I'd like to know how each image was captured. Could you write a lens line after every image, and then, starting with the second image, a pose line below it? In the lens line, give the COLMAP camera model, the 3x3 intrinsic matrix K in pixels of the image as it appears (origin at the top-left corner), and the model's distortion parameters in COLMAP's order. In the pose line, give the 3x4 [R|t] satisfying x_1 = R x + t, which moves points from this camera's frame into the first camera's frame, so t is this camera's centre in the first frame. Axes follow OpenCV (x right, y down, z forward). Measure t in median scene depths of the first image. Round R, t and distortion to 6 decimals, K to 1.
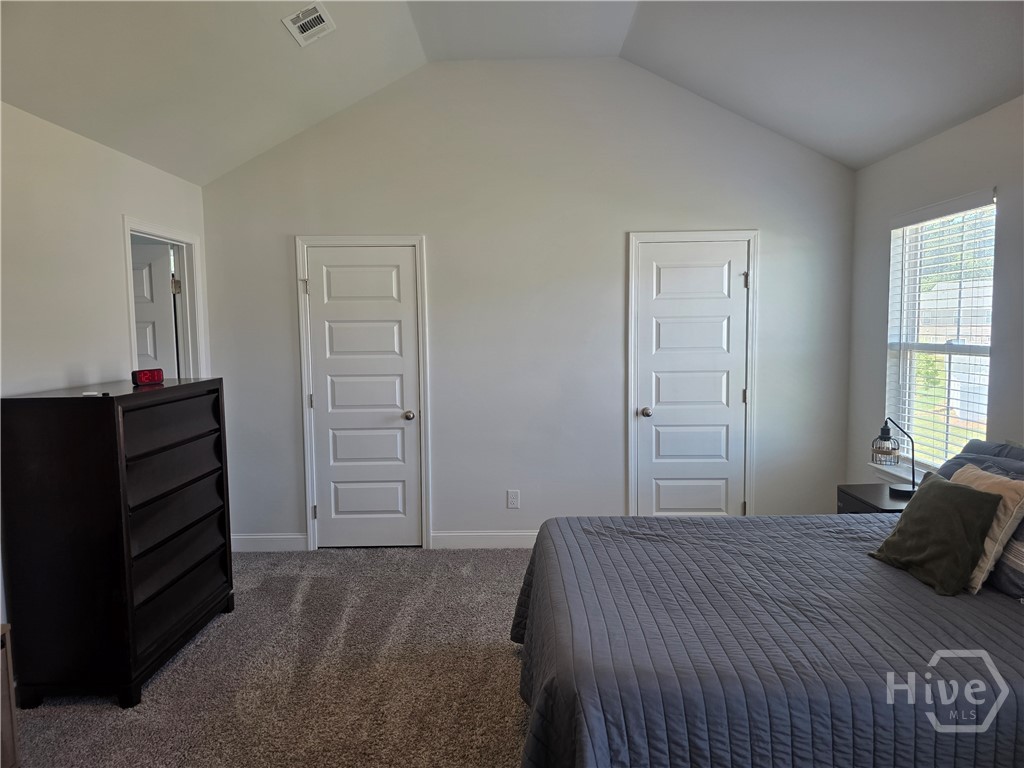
lens RADIAL K [[680.2, 0, 498.5], [0, 680.2, 380.1], [0, 0, 1]] dist [0.076532, -0.071936]
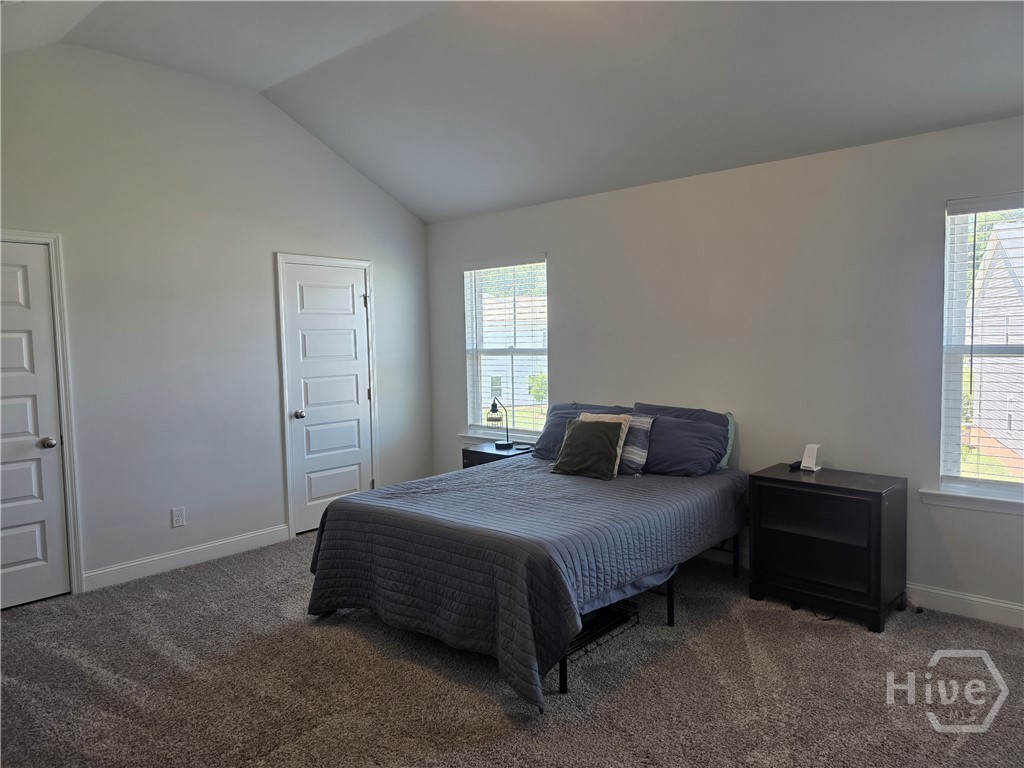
lens RADIAL K [[671.7, 0, 509.7], [0, 671.7, 384.3], [0, 0, 1]] dist [0.079769, -0.078429]
pose [[0.665878, -0.053253, 0.744158, -0.382419], [0.068479, 0.997601, 0.010114, 0.010292], [-0.742911, 0.044224, 0.667927, -0.000781]]
